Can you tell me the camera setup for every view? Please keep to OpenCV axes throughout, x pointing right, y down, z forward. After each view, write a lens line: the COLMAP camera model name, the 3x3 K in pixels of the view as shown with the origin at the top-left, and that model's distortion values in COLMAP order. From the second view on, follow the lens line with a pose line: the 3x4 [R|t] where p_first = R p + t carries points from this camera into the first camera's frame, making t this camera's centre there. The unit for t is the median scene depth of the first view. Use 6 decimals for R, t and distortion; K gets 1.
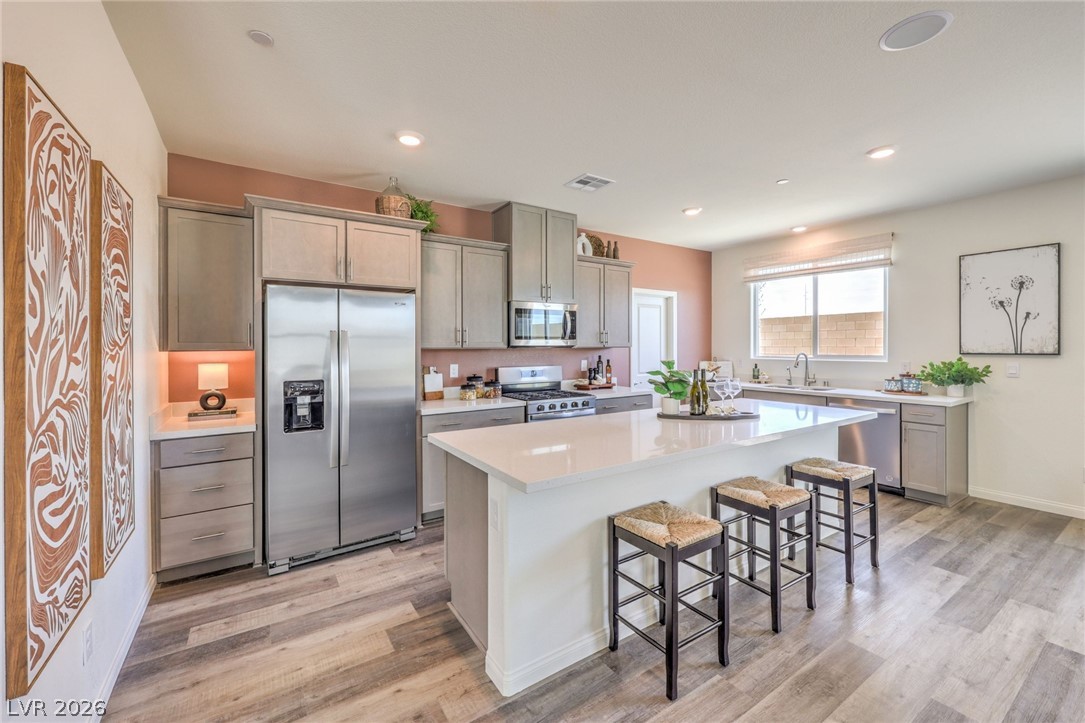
lens RADIAL K [[438.9, 0, 544.2], [0, 438.9, 346.7], [0, 0, 1]] dist [0.000027, 0.000206]
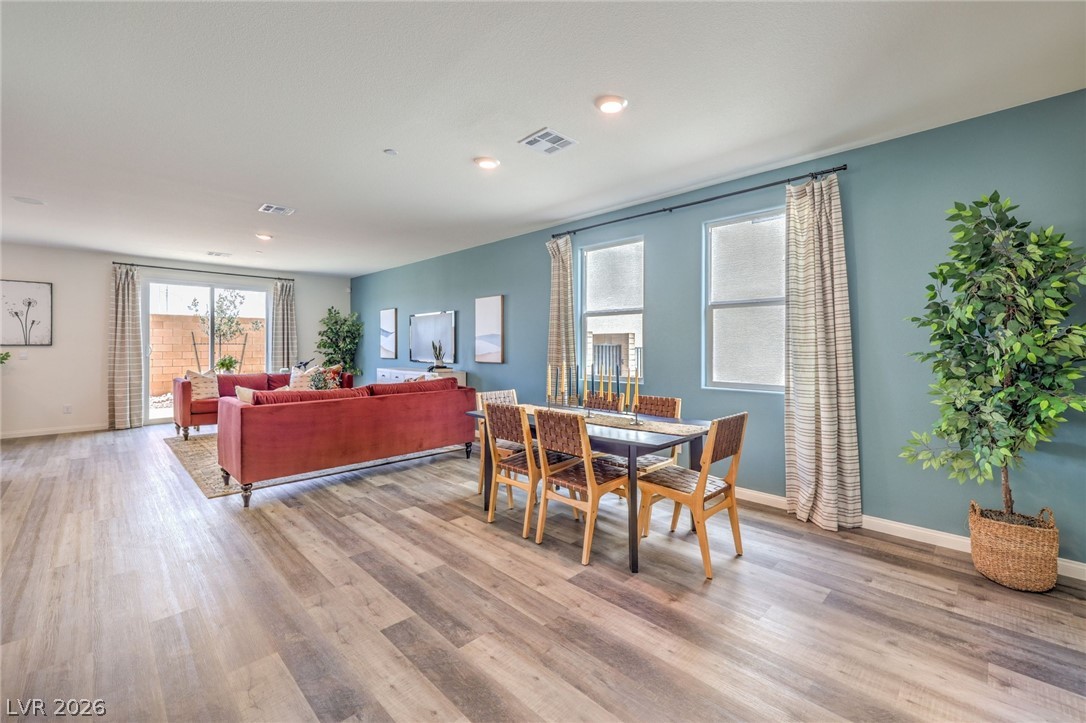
lens RADIAL K [[453.5, 0, 567.0], [0, 453.5, 346.9], [0, 0, 1]] dist [-0.001362, -0.000540]
pose [[-0.222025, 0.002891, 0.975037, -1.011620], [0.000027, 0.999996, -0.002959, 0.028108], [-0.975041, -0.000630, -0.222024, -0.594512]]
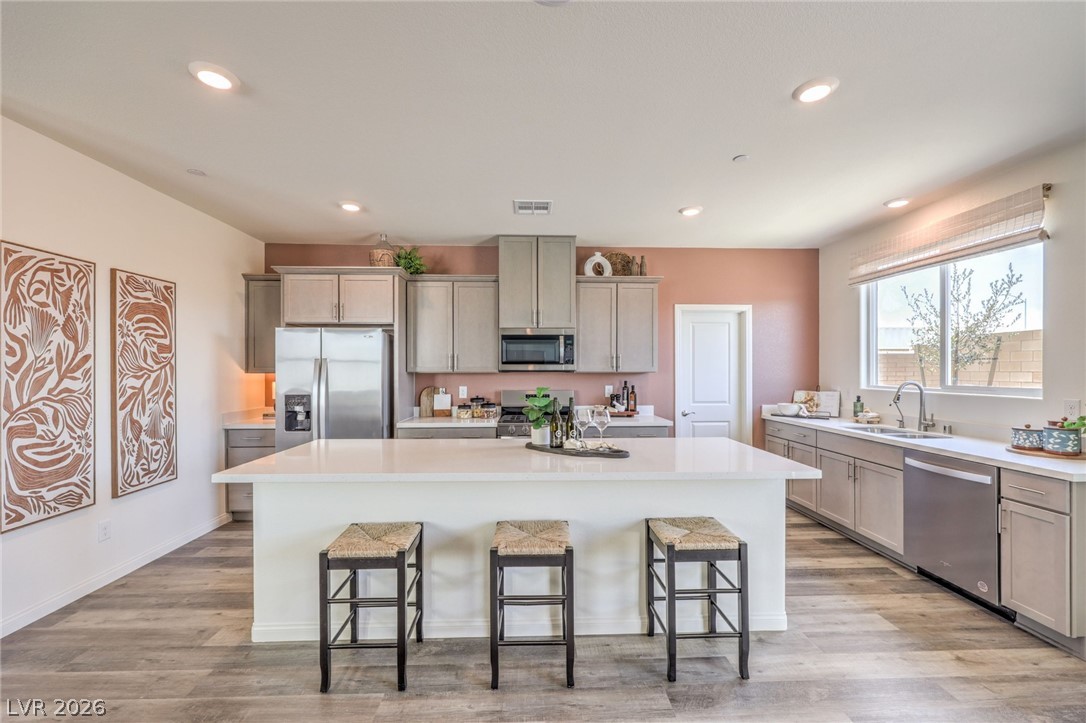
lens RADIAL K [[438.3, 0, 542.0], [0, 438.3, 369.2], [0, 0, 1]] dist [-0.001452, -0.000222]
pose [[0.854481, 0.003134, -0.519474, 0.593566], [-0.003950, 0.999992, -0.000465, -0.004682], [0.519468, 0.002450, 0.854486, 0.152356]]
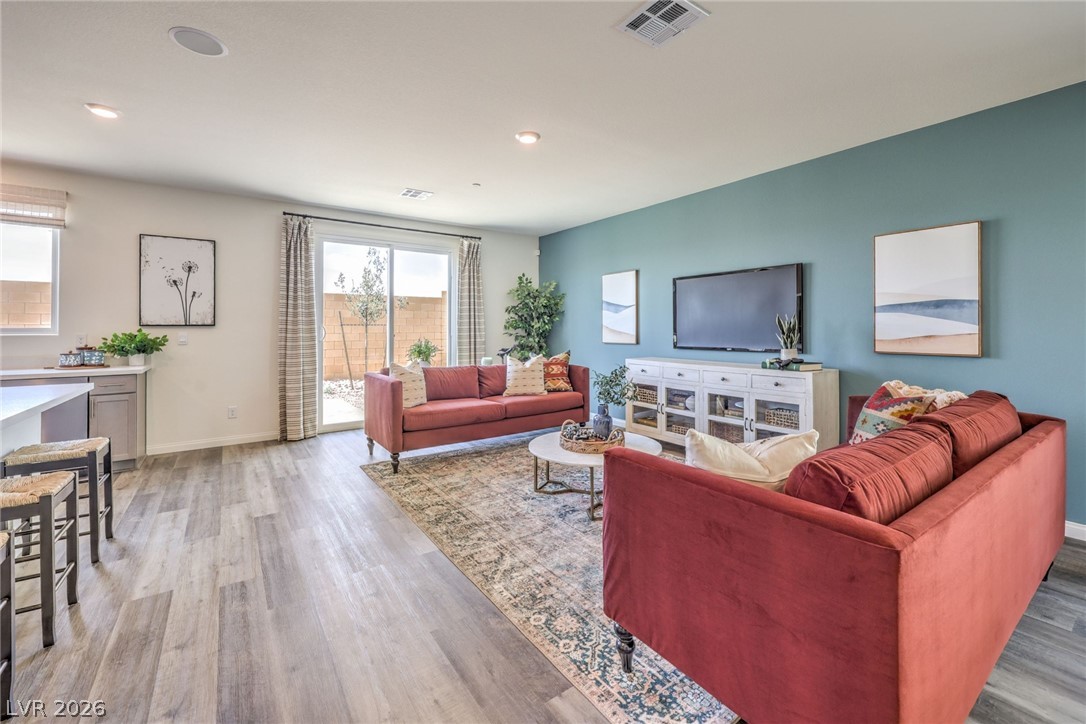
lens RADIAL K [[450.8, 0, 544.3], [0, 450.8, 328.4], [0, 0, 1]] dist [0.001113, 0.000180]
pose [[-0.034819, 0.004066, 0.999385, -0.196923], [0.003163, 0.999987, -0.003958, 0.032150], [-0.999389, 0.003023, -0.034831, 0.053664]]
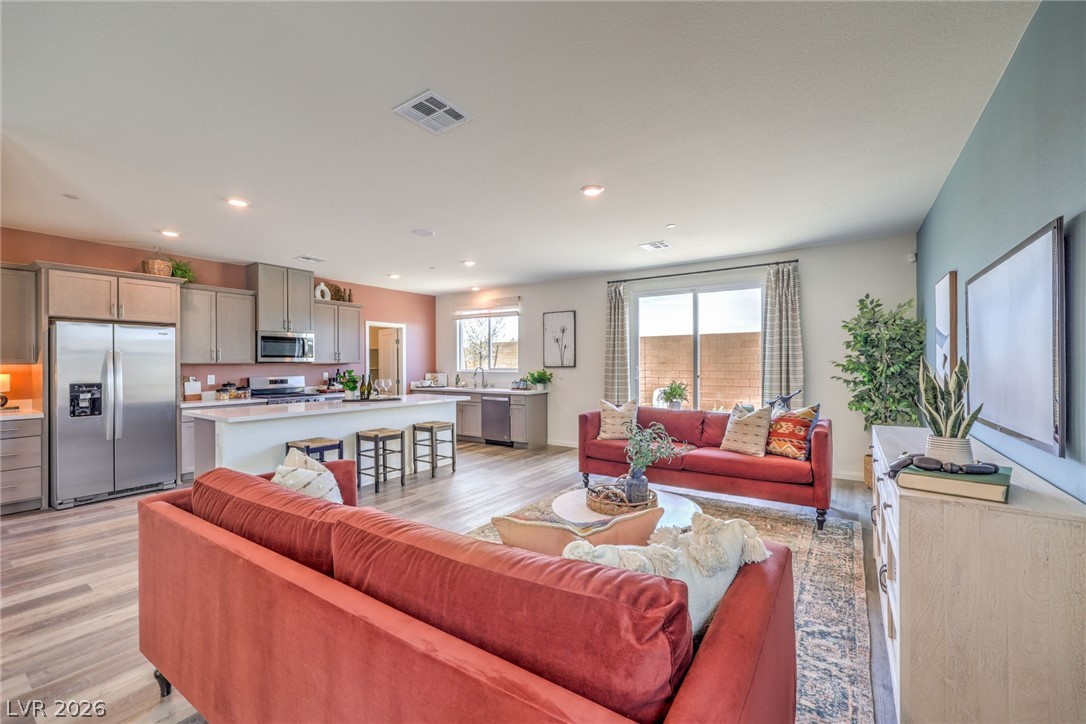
lens RADIAL K [[447.8, 0, 537.5], [0, 447.8, 365.6], [0, 0, 1]] dist [0.000725, 0.000100]
pose [[0.928686, -0.000413, 0.370868, 0.244126], [-0.000272, 0.999998, 0.001795, 0.007895], [-0.370868, -0.001768, 0.928684, -0.748138]]
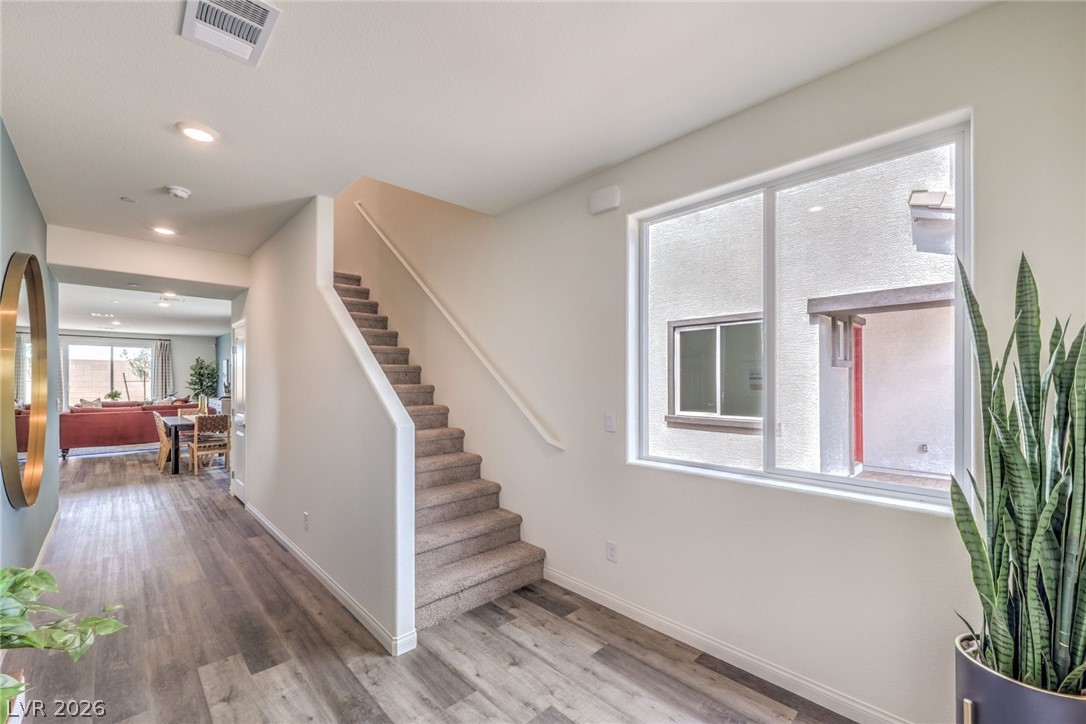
lens RADIAL K [[446.6, 0, 542.0], [0, 446.6, 380.5], [0, 0, 1]] dist [0.000034, 0.000080]
pose [[-0.180556, 0.004255, 0.983556, -2.324862], [-0.000998, 0.999989, -0.004510, 0.003851], [-0.983564, -0.001796, -0.180549, -1.917280]]
